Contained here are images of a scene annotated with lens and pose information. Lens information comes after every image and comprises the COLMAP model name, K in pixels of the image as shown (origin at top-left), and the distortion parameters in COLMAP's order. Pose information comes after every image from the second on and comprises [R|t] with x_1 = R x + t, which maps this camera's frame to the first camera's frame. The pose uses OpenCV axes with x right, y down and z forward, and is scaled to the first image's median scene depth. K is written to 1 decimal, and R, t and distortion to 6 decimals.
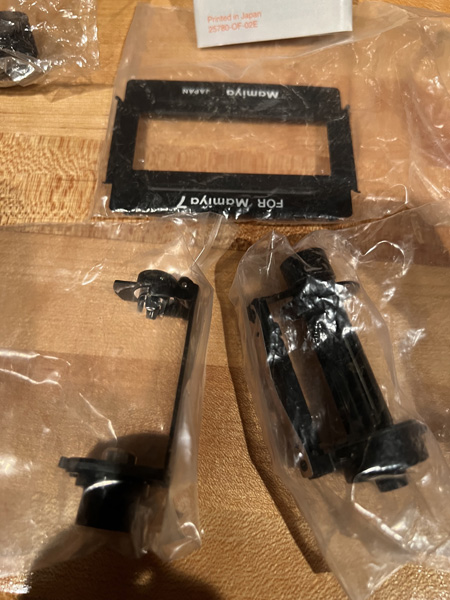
lens RADIAL K [[454.1, 0, 225.0], [0, 454.1, 300.0], [0, 0, 1]] dist [-0.002811, -0.008180]
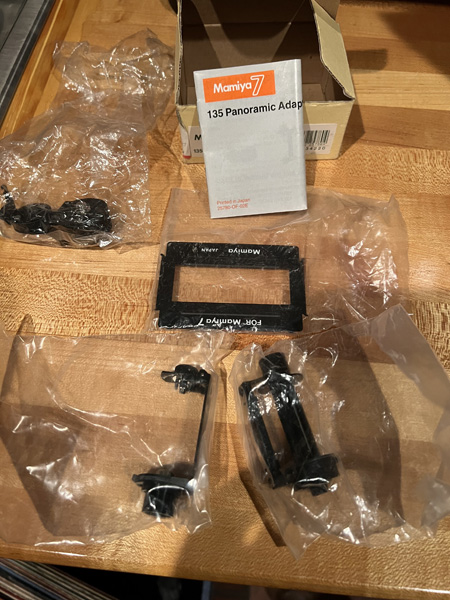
lens RADIAL K [[440.1, 0, 225.0], [0, 440.1, 300.0], [0, 0, 1]] dist [0.065183, -0.130024]
pose [[0.999666, -0.002835, -0.025681, 0.035840], [-0.000709, 0.990576, -0.136964, -0.072680], [0.025827, 0.136937, 0.990243, -0.618768]]
